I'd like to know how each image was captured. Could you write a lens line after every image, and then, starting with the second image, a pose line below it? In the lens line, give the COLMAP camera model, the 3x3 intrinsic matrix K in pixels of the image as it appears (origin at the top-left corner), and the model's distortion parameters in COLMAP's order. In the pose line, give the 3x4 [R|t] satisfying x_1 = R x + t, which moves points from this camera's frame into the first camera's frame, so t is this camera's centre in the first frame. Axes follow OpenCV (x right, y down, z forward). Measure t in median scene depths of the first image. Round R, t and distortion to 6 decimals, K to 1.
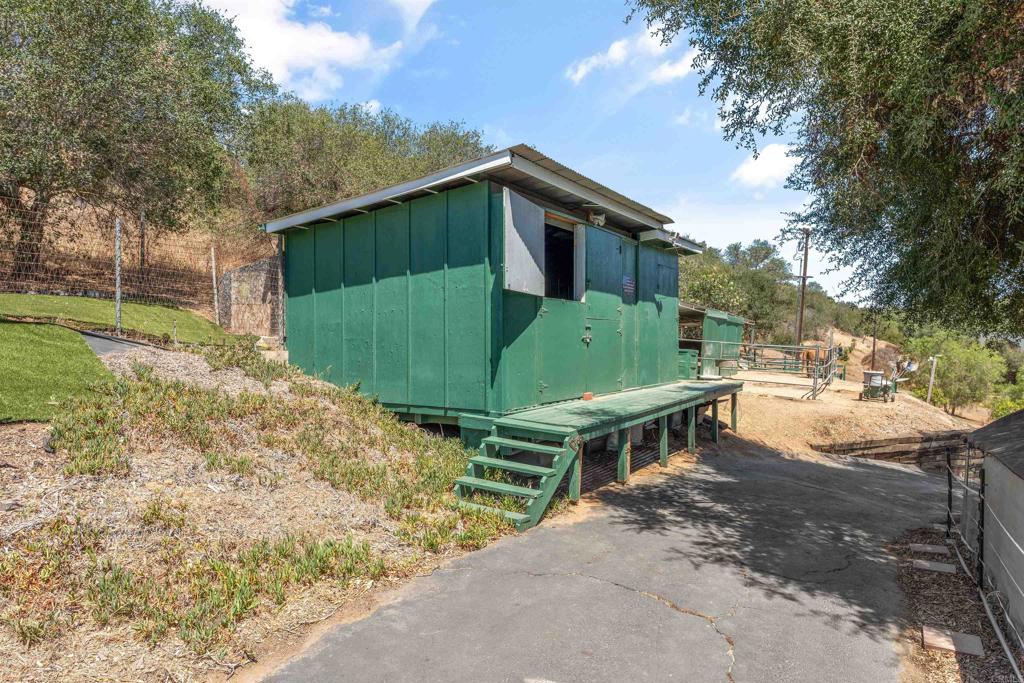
lens RADIAL K [[619.7, 0, 513.3], [0, 619.7, 342.3], [0, 0, 1]] dist [0.001580, 0.000498]
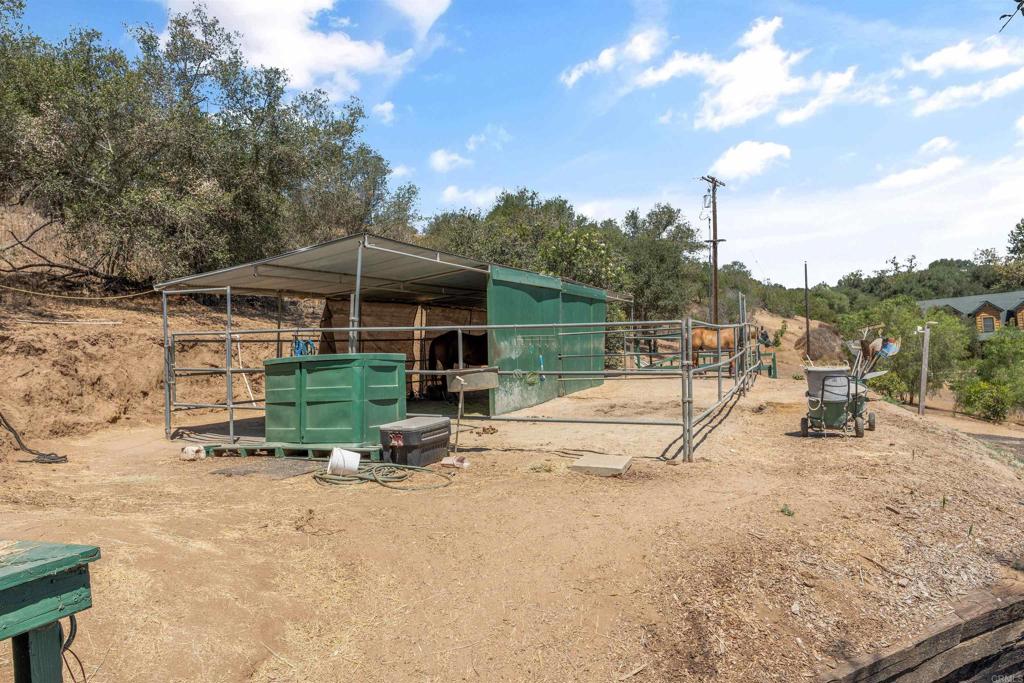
lens RADIAL K [[706.9, 0, 511.7], [0, 706.9, 341.7], [0, 0, 1]] dist [-0.000648, -0.000564]
pose [[0.987632, -0.083913, 0.132443, 0.109749], [0.086078, 0.996231, -0.010695, 0.005904], [-0.131046, 0.021963, 0.991133, 0.197441]]
